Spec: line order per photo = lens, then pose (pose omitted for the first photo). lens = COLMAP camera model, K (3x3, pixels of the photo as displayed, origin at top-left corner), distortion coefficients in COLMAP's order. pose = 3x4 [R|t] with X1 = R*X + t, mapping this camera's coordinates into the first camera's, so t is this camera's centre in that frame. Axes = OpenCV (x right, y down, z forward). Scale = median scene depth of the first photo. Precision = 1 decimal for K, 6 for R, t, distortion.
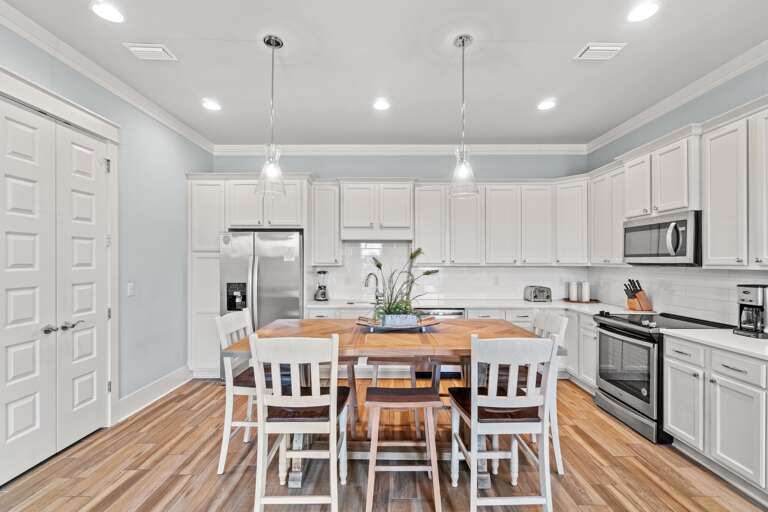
lens RADIAL K [[331.8, 0, 390.7], [0, 331.8, 261.8], [0, 0, 1]] dist [0.000937, -0.000180]
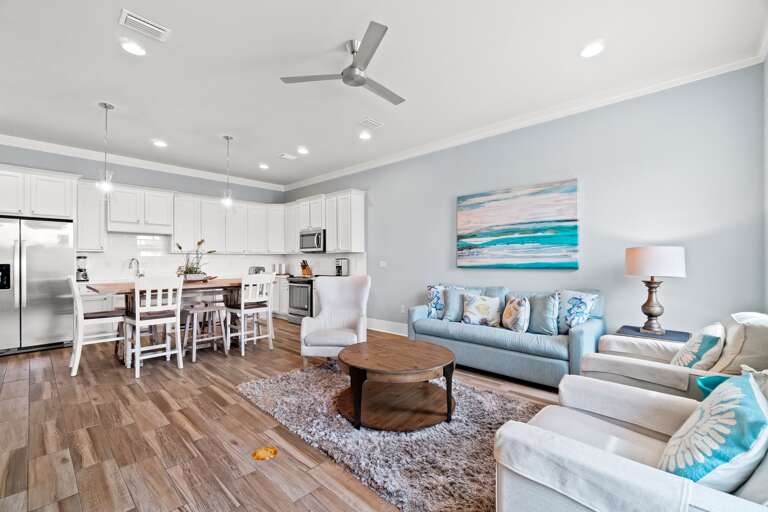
lens RADIAL K [[331.8, 0, 386.6], [0, 331.8, 260.8], [0, 0, 1]] dist [0.000937, -0.000180]
pose [[0.671984, -0.001230, 0.740565, -0.451374], [0.005338, 0.999981, -0.003183, 0.068299], [-0.740546, 0.006092, 0.671978, -0.766336]]
